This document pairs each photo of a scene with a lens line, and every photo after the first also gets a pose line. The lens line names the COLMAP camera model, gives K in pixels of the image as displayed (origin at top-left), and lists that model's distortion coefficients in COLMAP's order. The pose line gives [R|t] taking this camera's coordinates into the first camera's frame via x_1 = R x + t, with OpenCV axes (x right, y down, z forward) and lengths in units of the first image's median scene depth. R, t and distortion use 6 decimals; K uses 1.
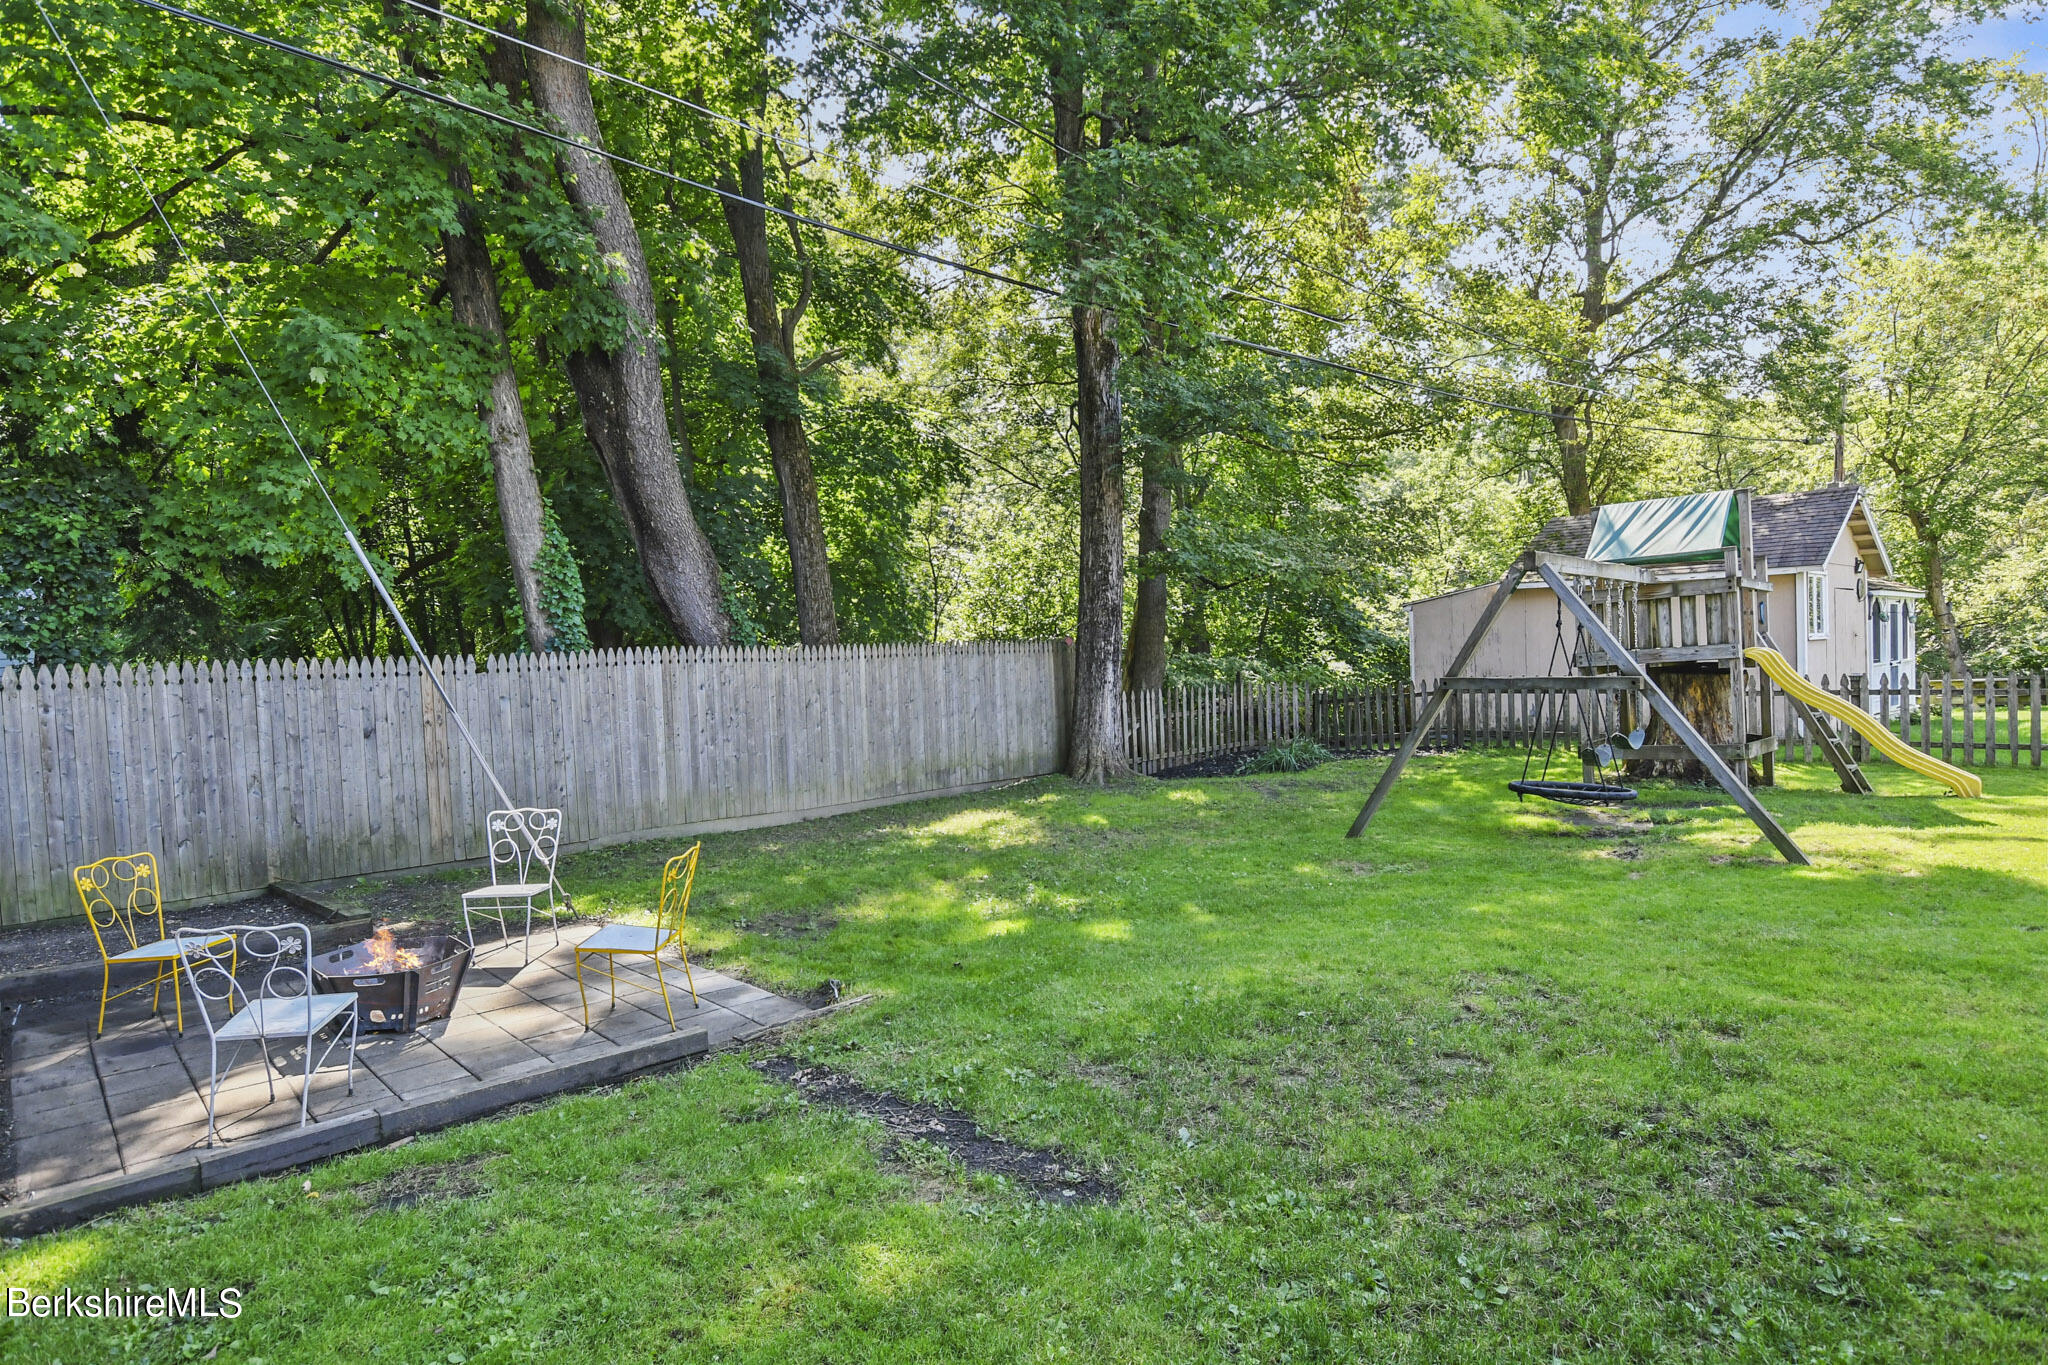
lens RADIAL K [[1141.9, 0, 1024.0], [0, 1141.9, 682.5], [0, 0, 1]] dist [-0.004451, -0.000193]
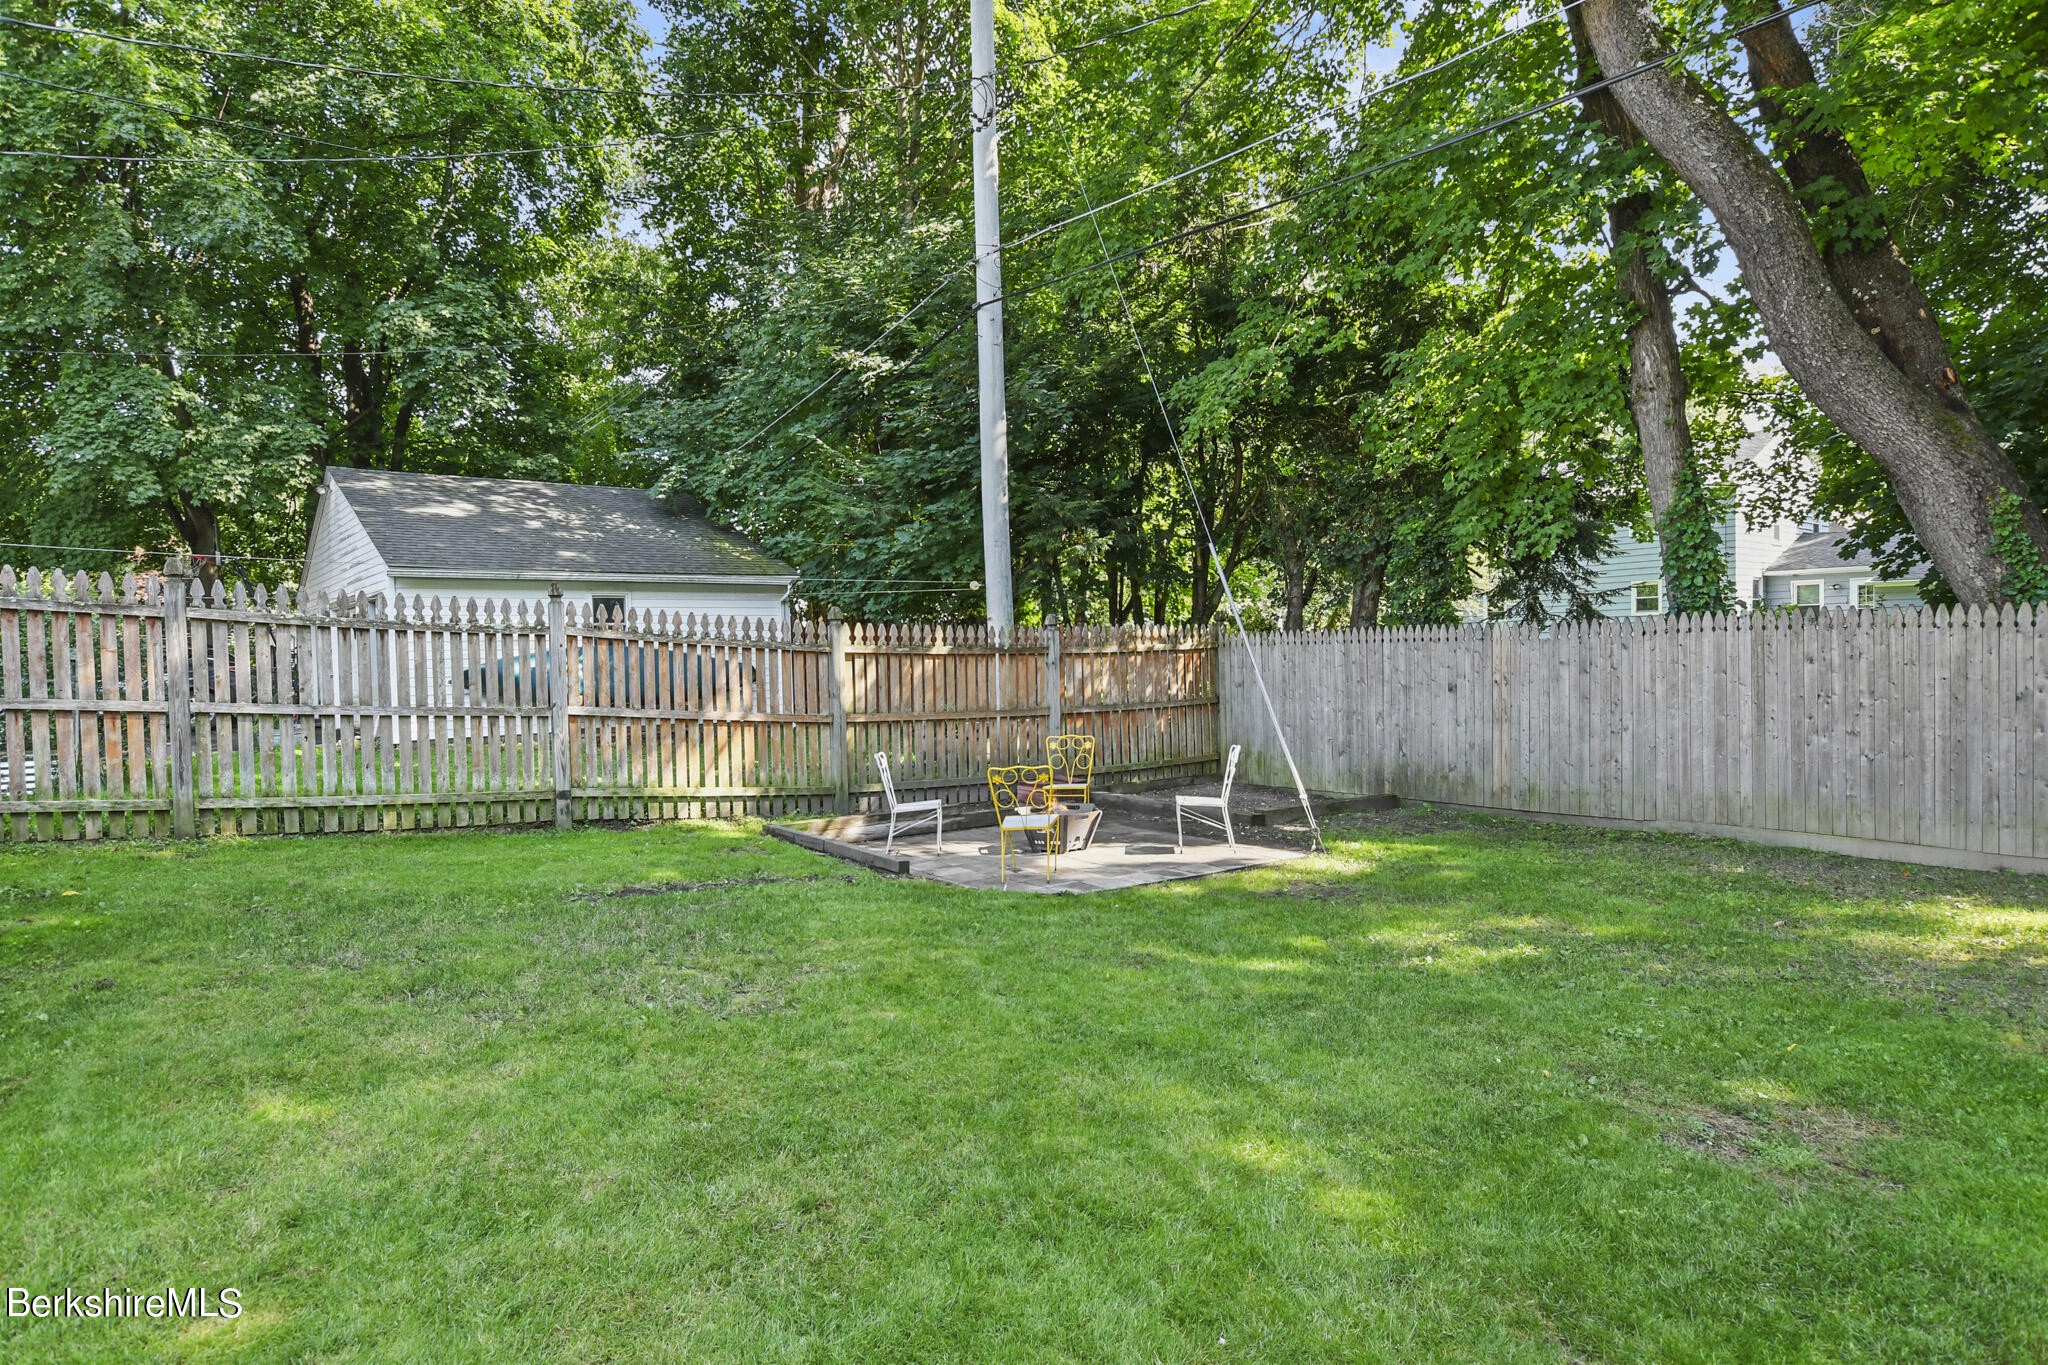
lens RADIAL K [[1141.9, 0, 1024.0], [0, 1141.9, 682.5], [0, 0, 1]] dist [-0.004451, -0.000193]
pose [[-0.073383, 0.064168, -0.995237, 0.554849], [-0.003480, 0.997905, 0.064597, -0.031422], [0.997298, 0.008204, -0.073006, 0.541175]]
